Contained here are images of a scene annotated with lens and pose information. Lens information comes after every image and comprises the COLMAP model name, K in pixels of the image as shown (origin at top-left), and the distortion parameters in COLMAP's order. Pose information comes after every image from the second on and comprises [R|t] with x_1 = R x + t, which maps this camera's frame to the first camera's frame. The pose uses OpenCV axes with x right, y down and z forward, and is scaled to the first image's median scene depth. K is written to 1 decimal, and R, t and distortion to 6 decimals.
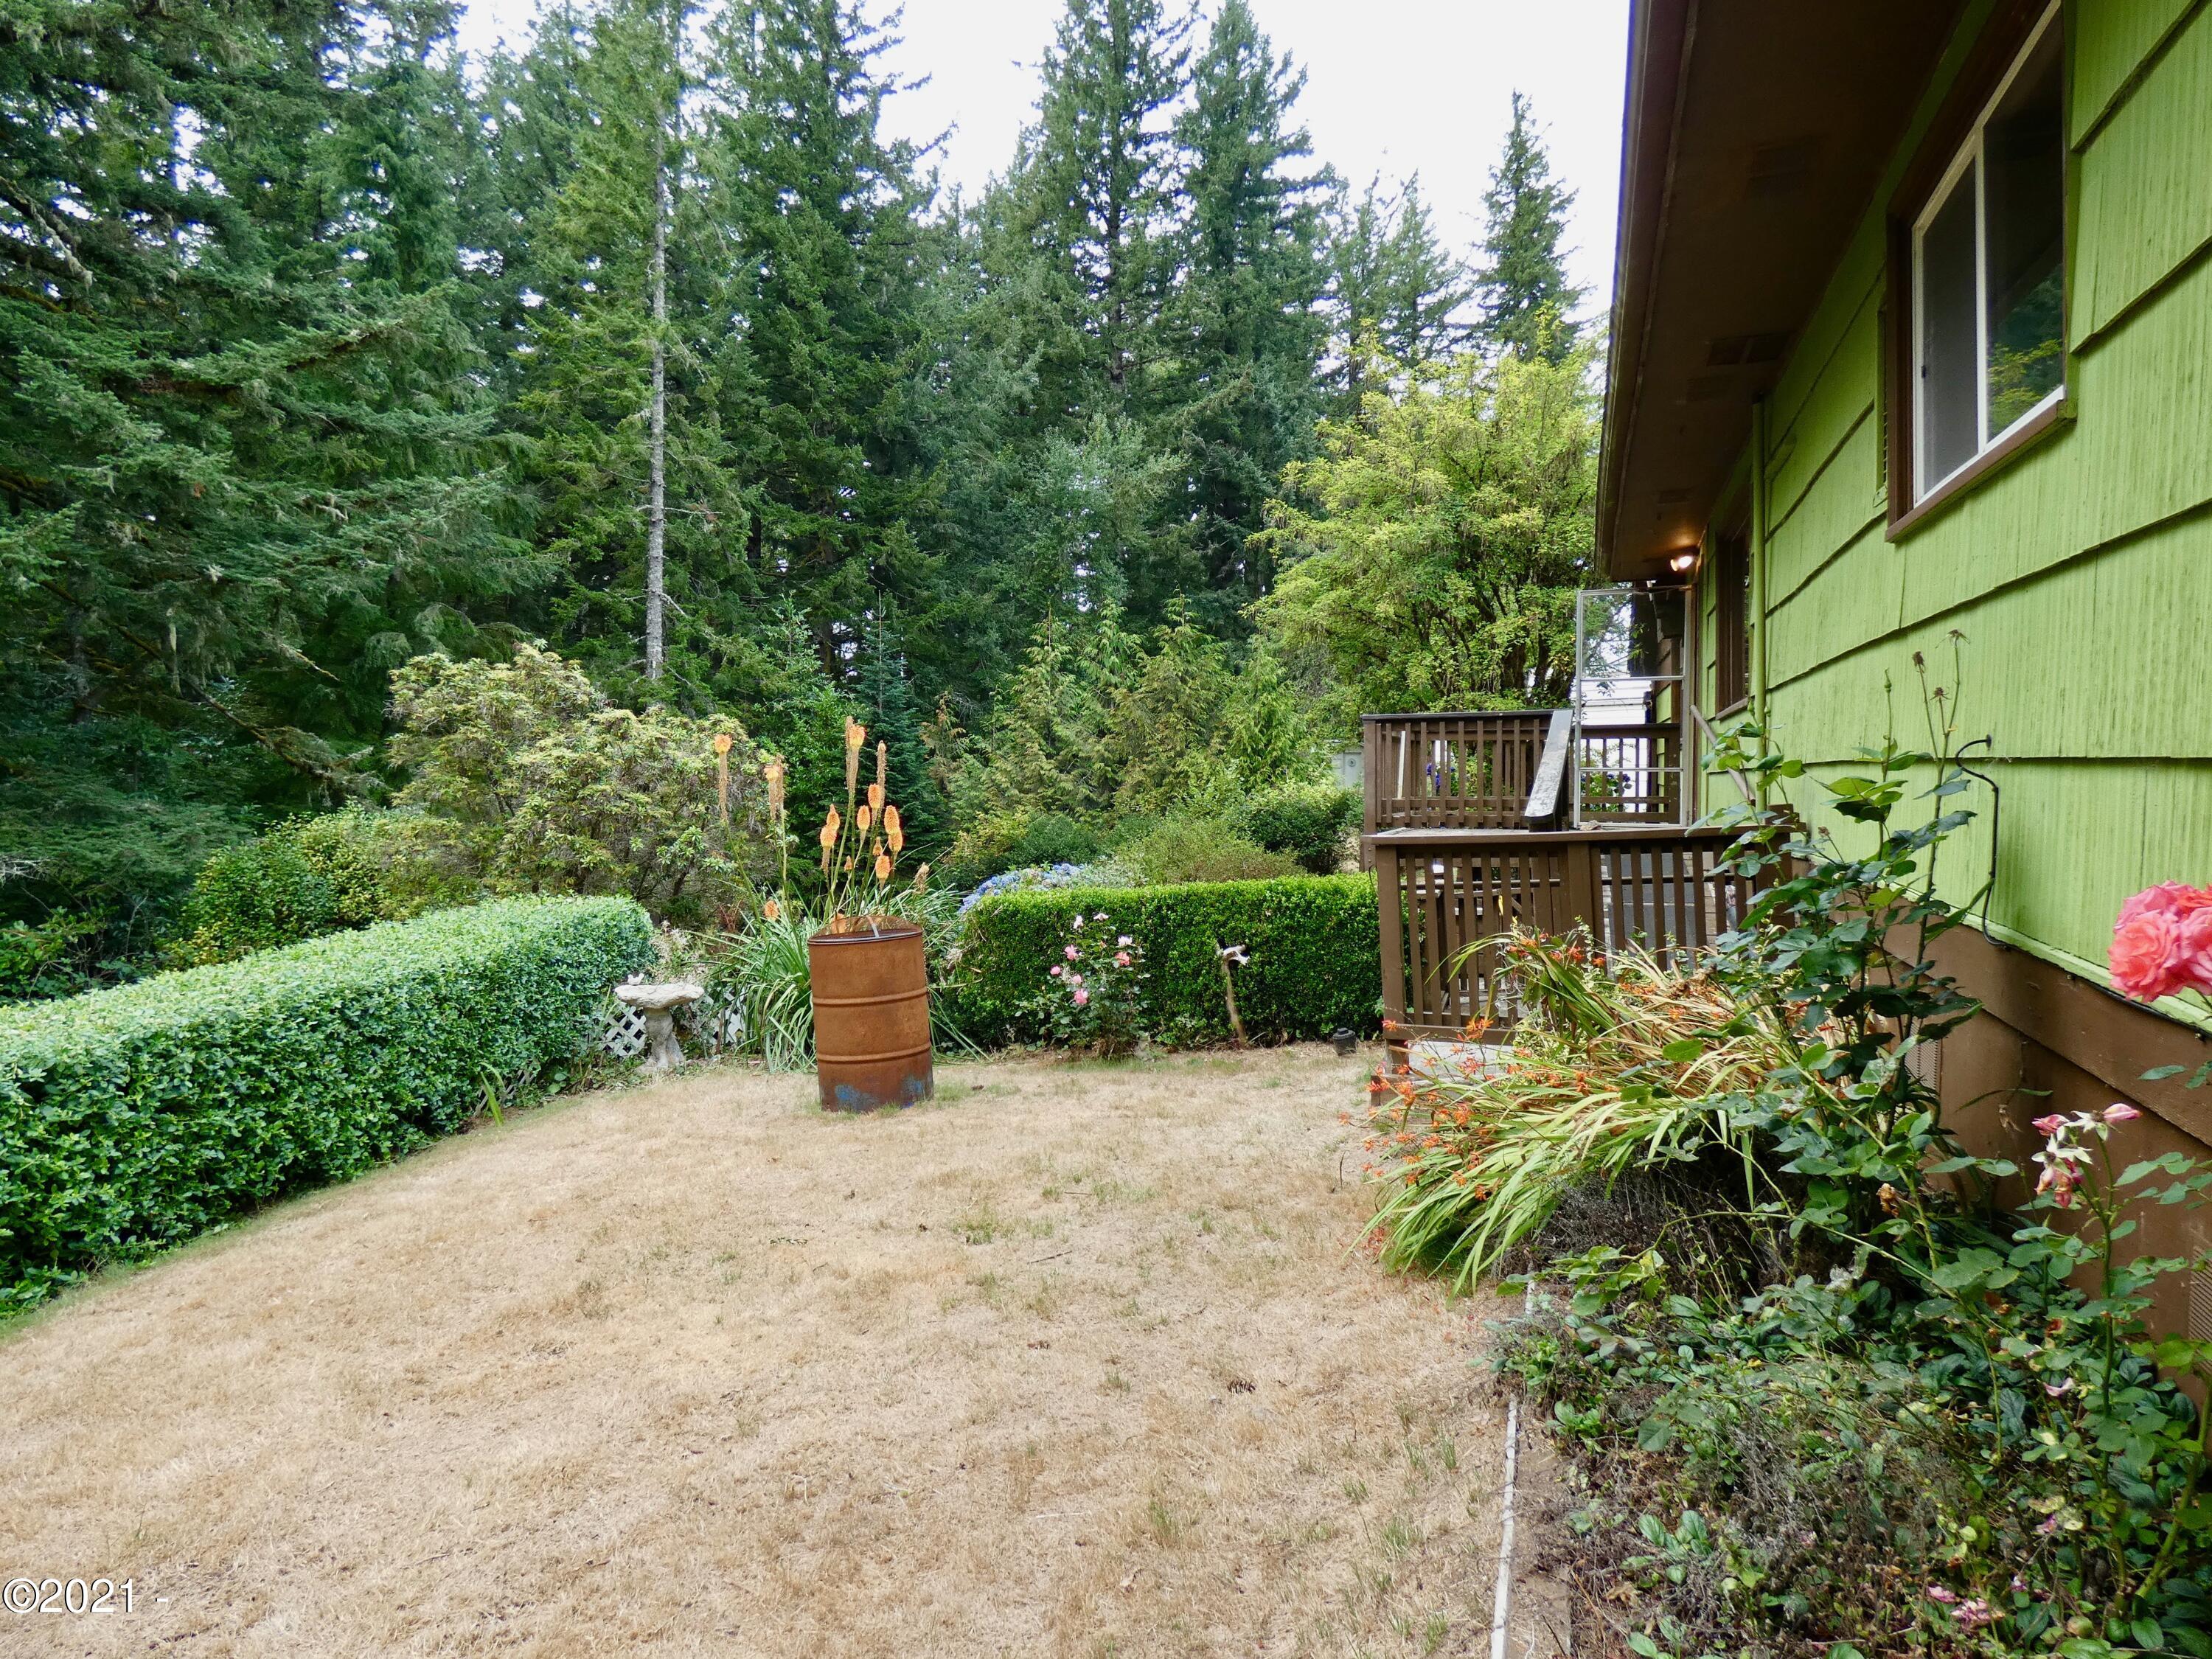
lens RADIAL K [[1368.8, 0, 1110.9], [0, 1368.8, 825.4], [0, 0, 1]] dist [0.000431, -0.005210]
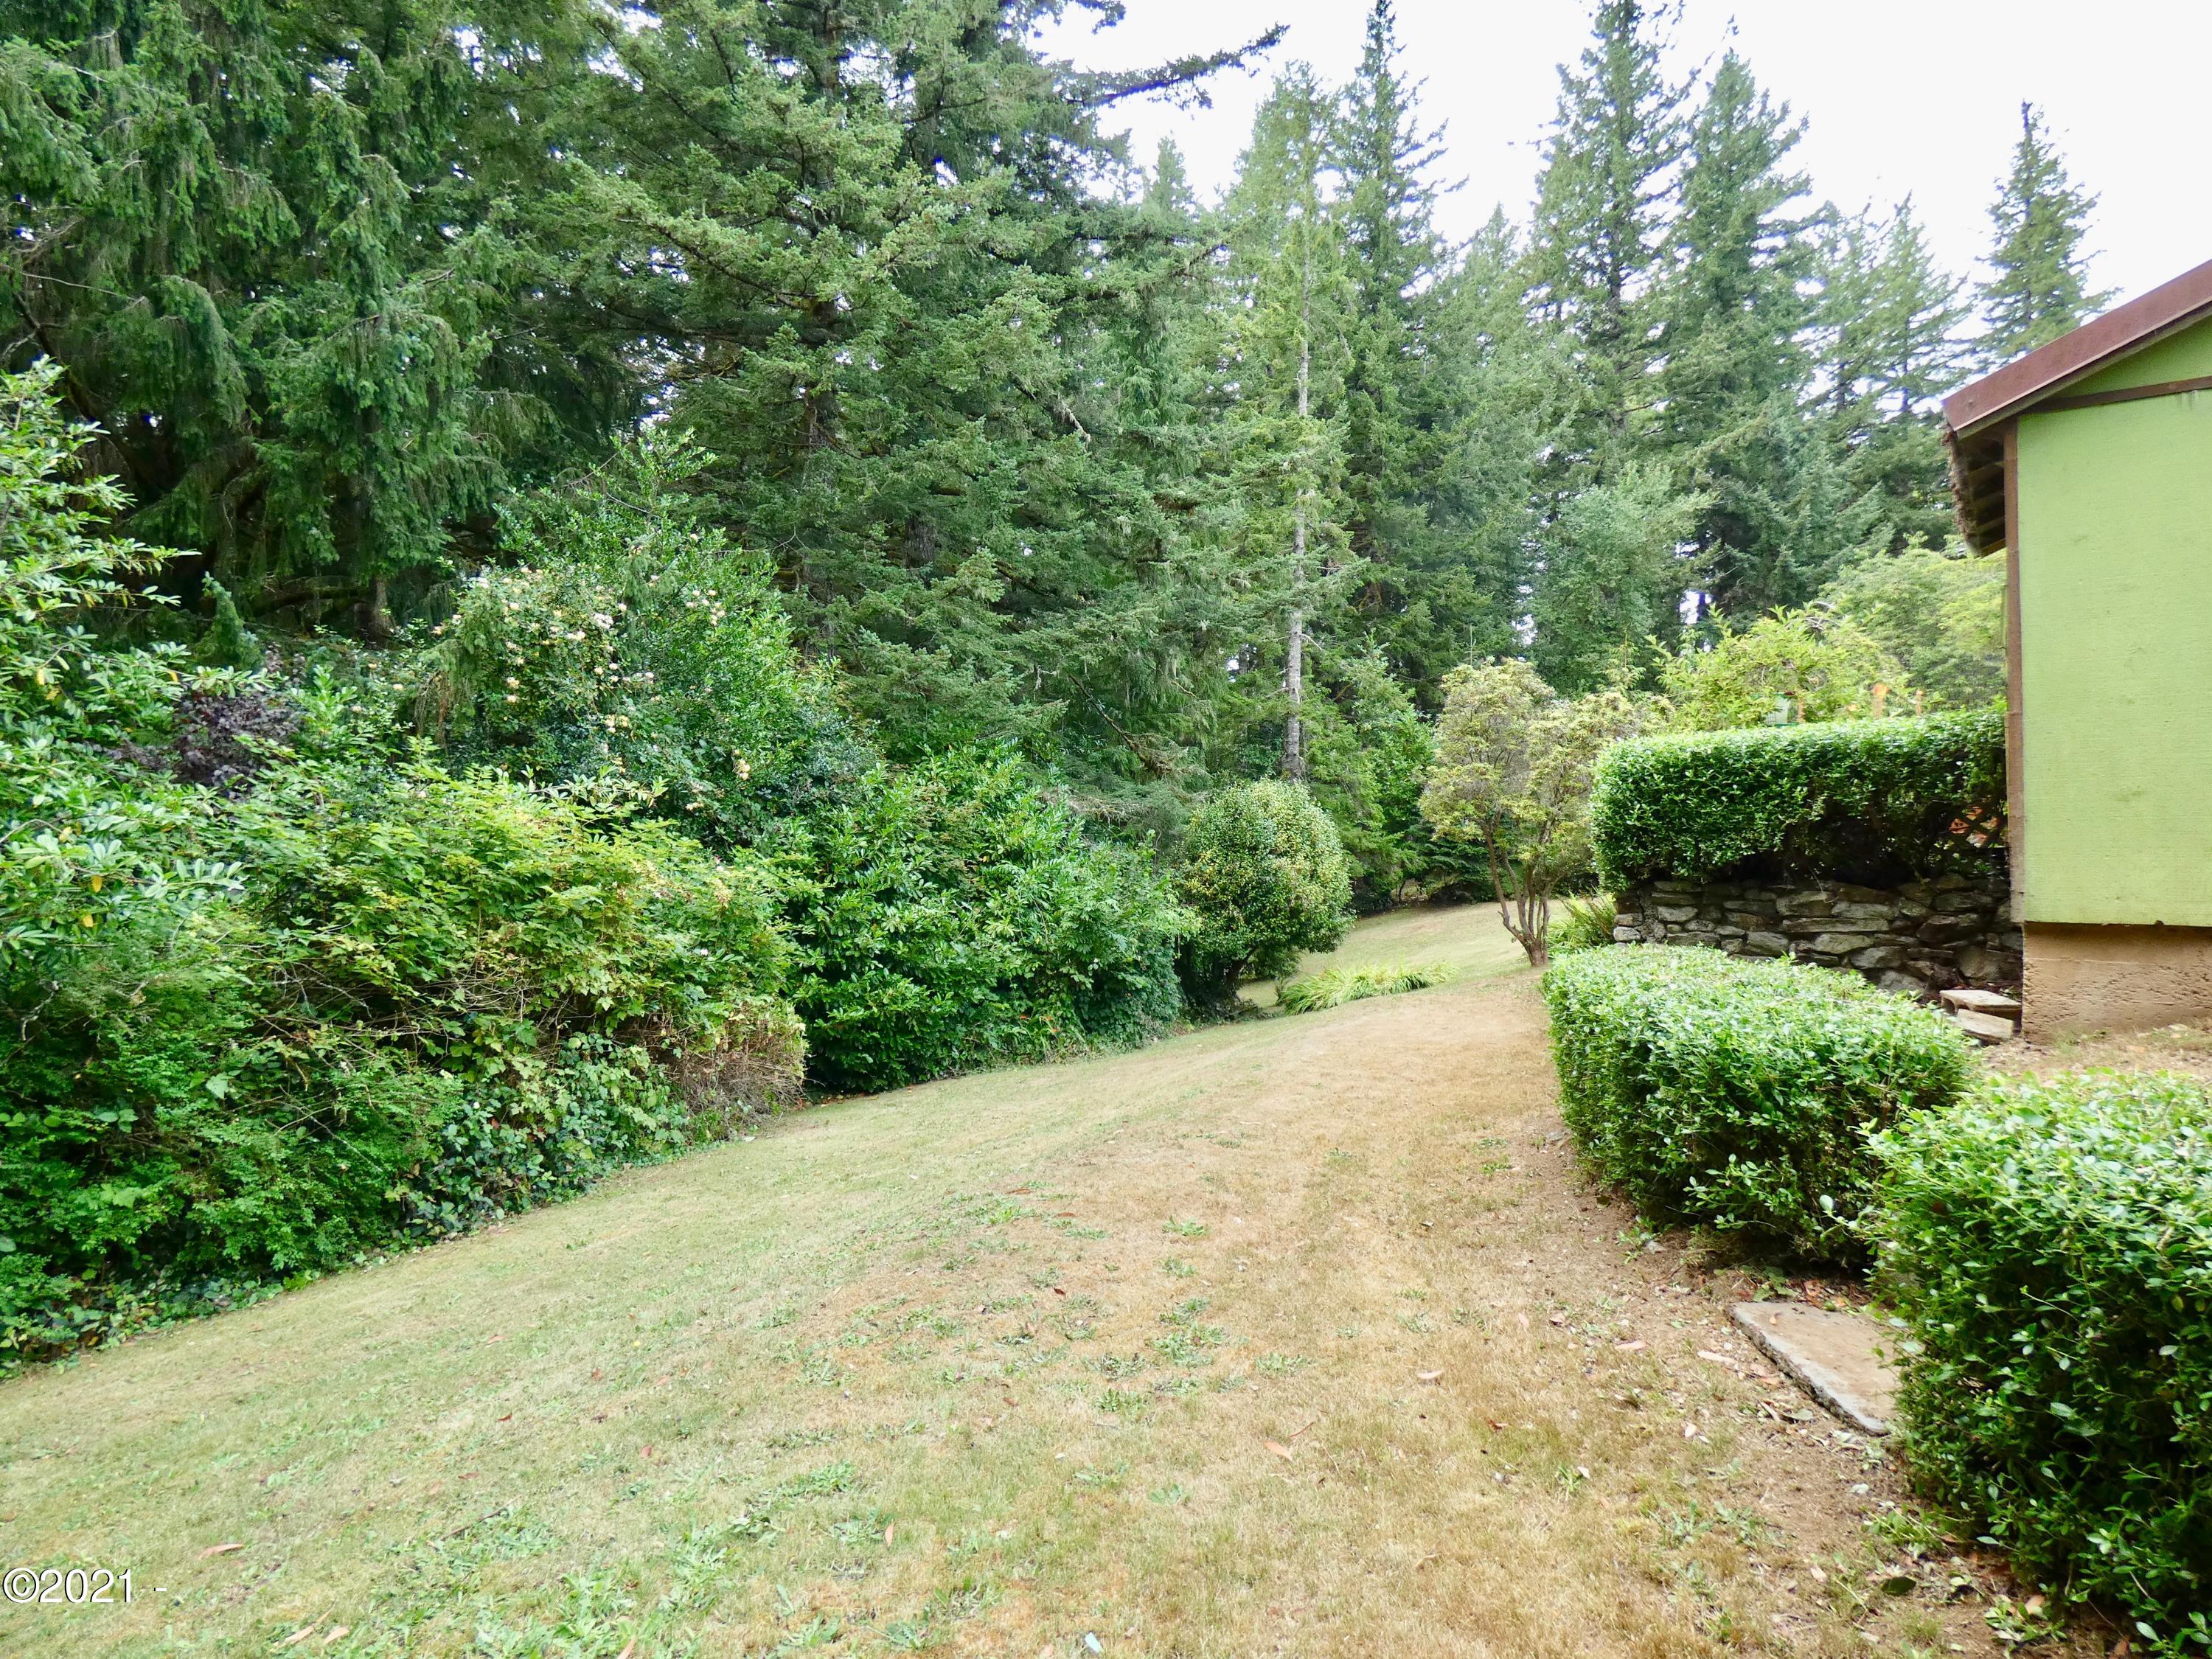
lens RADIAL K [[1368.8, 0, 1110.9], [0, 1368.8, 825.4], [0, 0, 1]] dist [0.000431, -0.005210]
pose [[0.963053, 0.001950, -0.269305, -0.083446], [-0.009805, 0.999565, -0.027824, 0.021216], [0.269133, 0.029436, 0.962653, -0.124913]]
